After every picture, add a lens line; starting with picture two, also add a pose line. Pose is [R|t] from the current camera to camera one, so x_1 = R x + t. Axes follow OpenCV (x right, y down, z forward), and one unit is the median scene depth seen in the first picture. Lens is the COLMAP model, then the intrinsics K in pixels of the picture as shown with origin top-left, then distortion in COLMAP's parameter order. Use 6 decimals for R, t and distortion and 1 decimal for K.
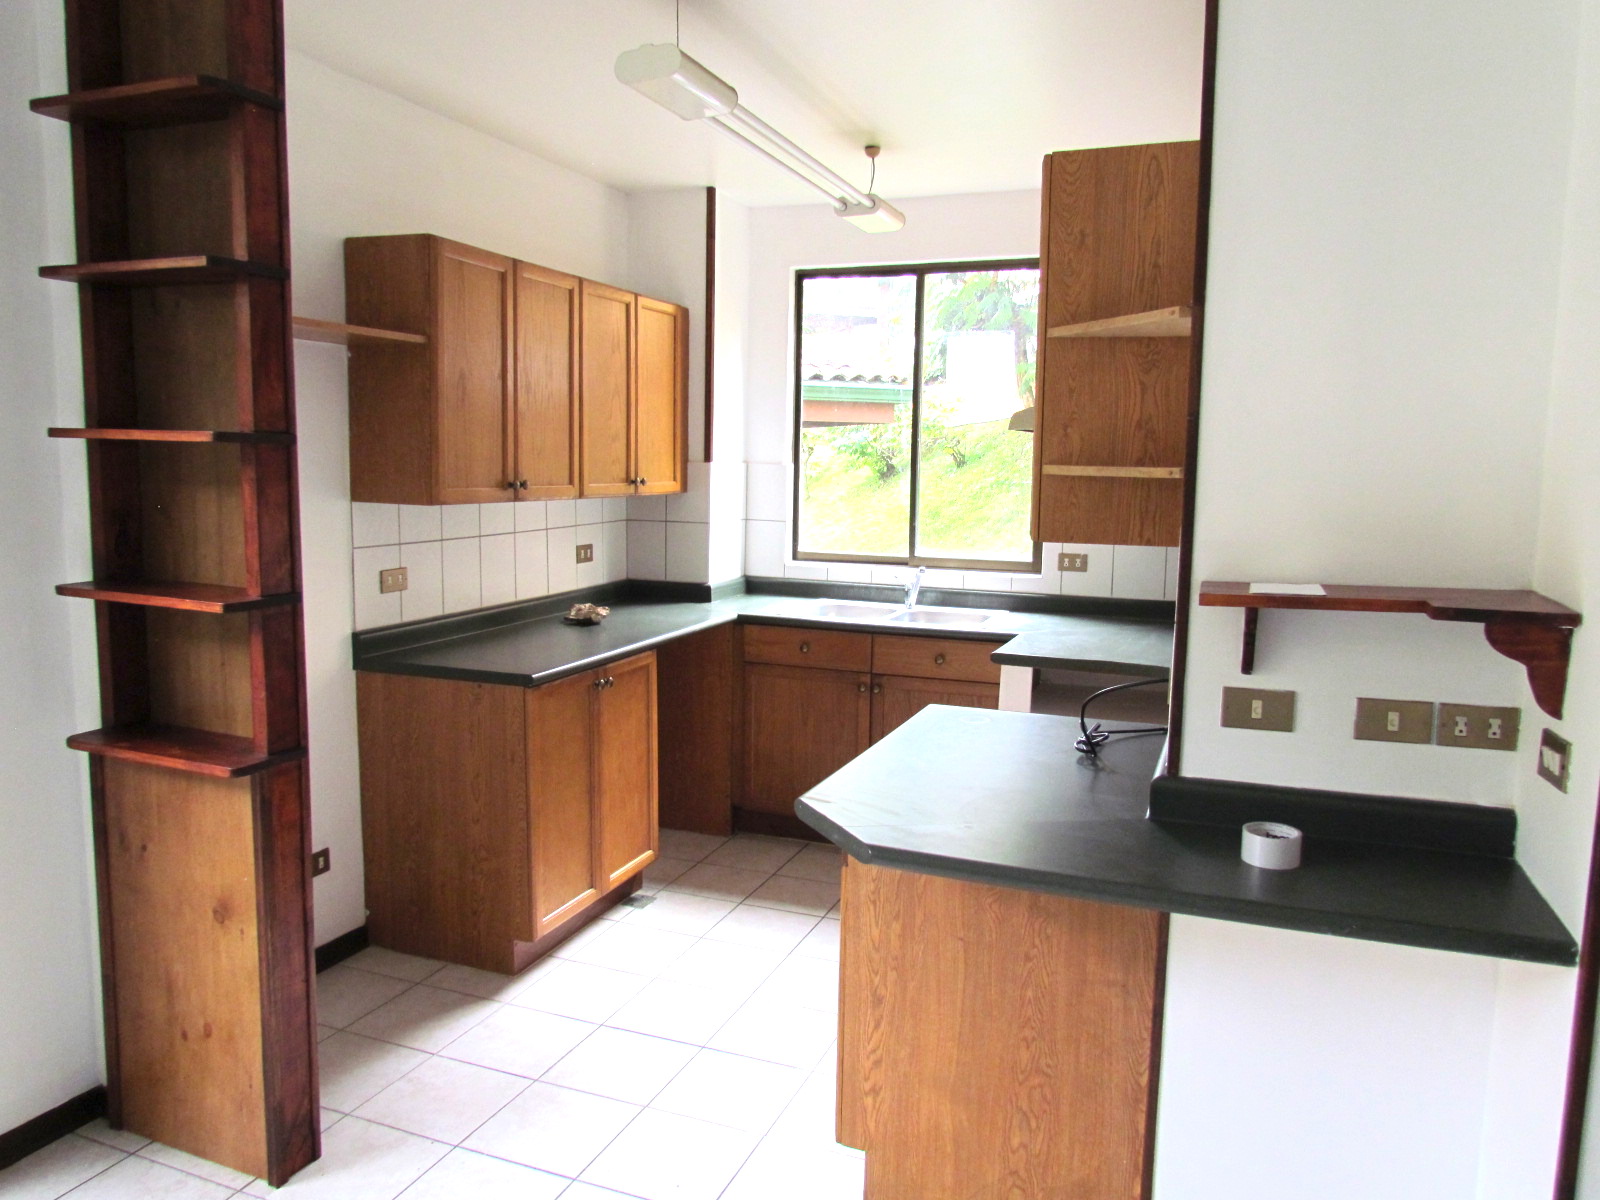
lens RADIAL K [[1141.9, 0, 803.0], [0, 1141.9, 592.7], [0, 0, 1]] dist [-0.026140, -0.000715]
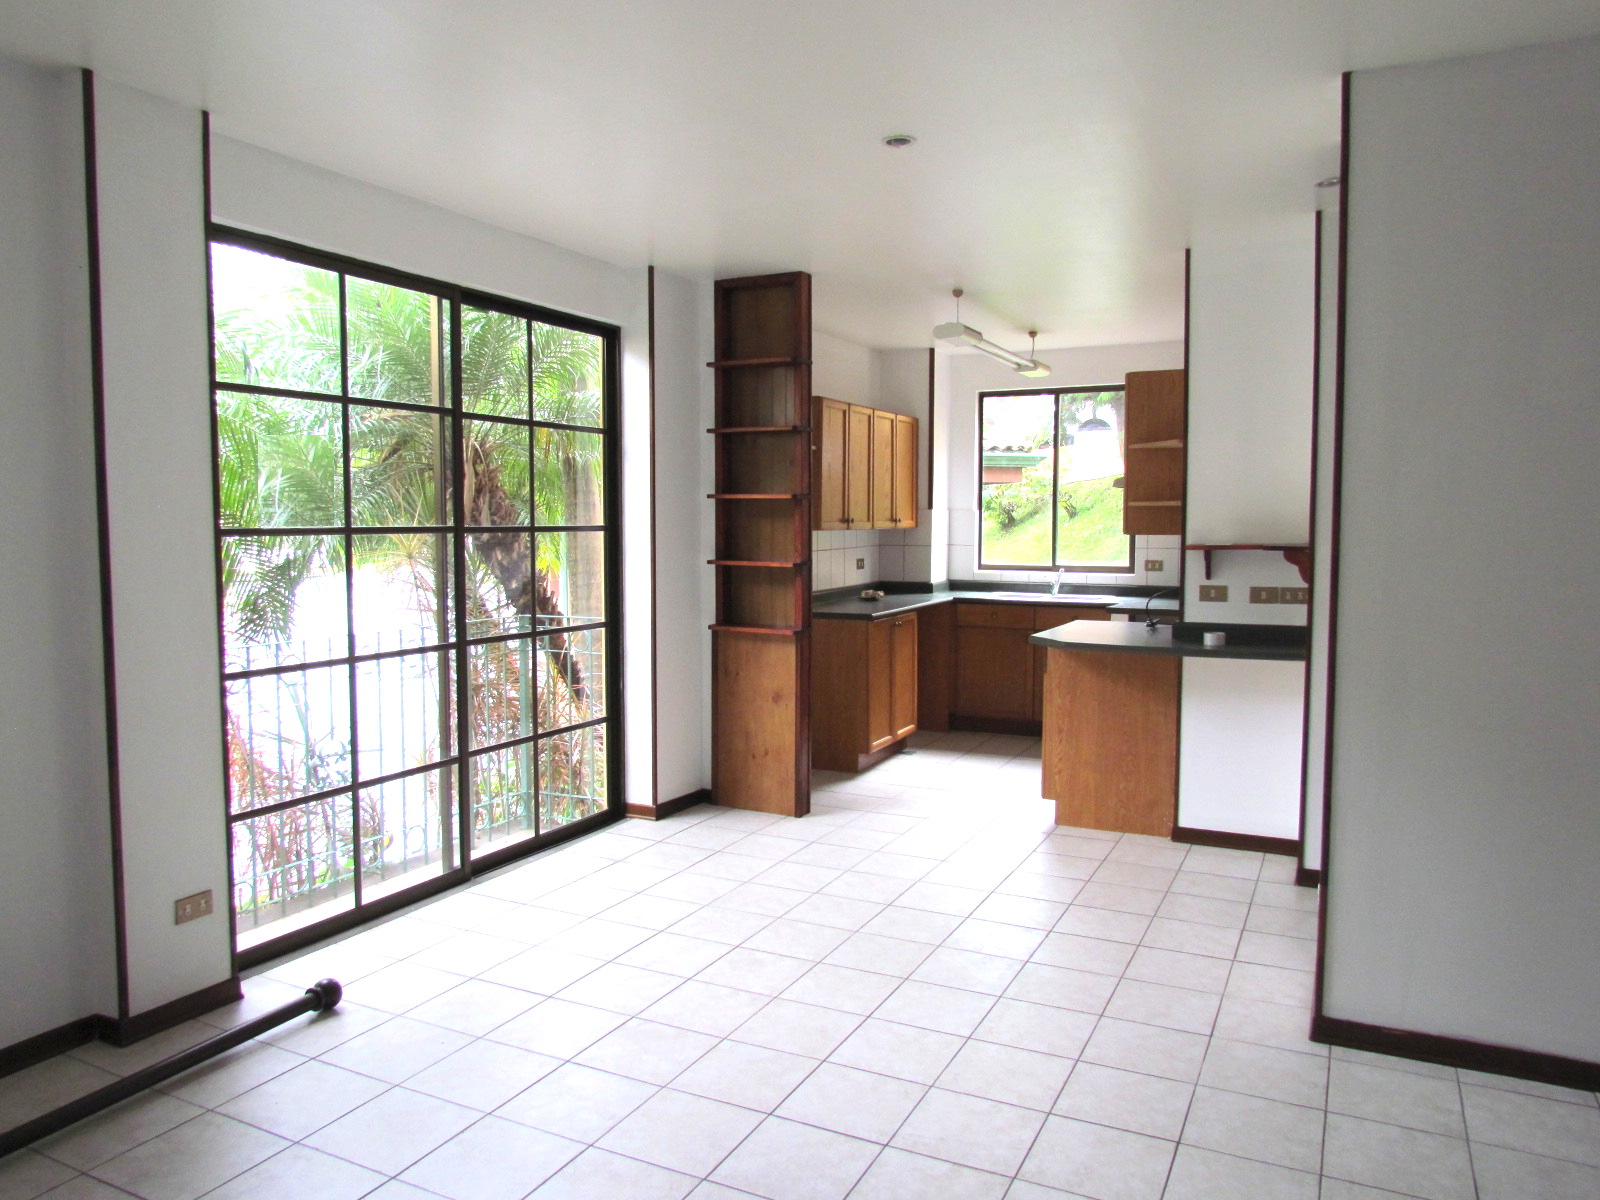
lens RADIAL K [[1126.5, 0, 805.8], [0, 1126.5, 601.1], [0, 0, 1]] dist [-0.029603, 0.001930]
pose [[0.995791, -0.011821, -0.090883, -0.230260], [0.007875, 0.999016, -0.043653, 0.178430], [0.091309, 0.042754, 0.994904, -1.289813]]
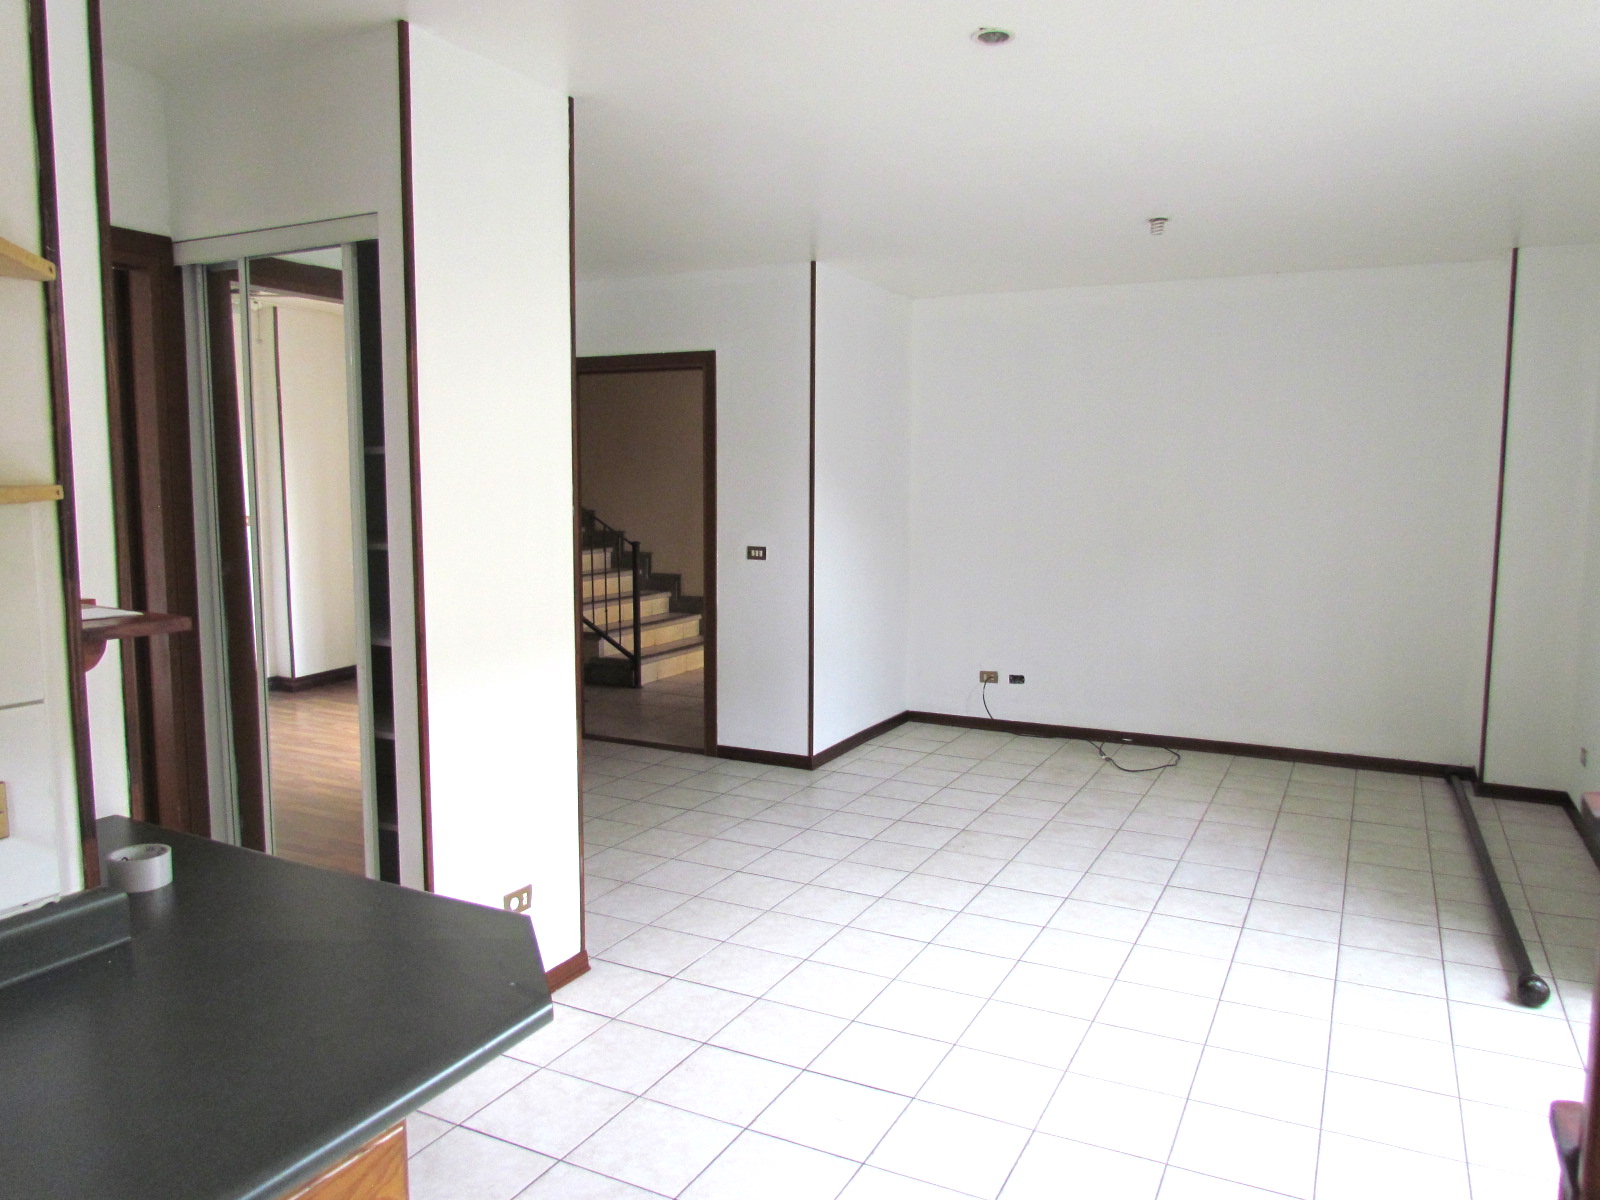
lens RADIAL K [[1141.9, 0, 803.0], [0, 1141.9, 592.7], [0, 0, 1]] dist [-0.026140, -0.000715]
pose [[-0.994406, -0.032749, 0.100416, -0.180822], [-0.010269, 0.976190, 0.216673, -0.168385], [-0.105121, 0.214430, -0.971066, 1.359021]]
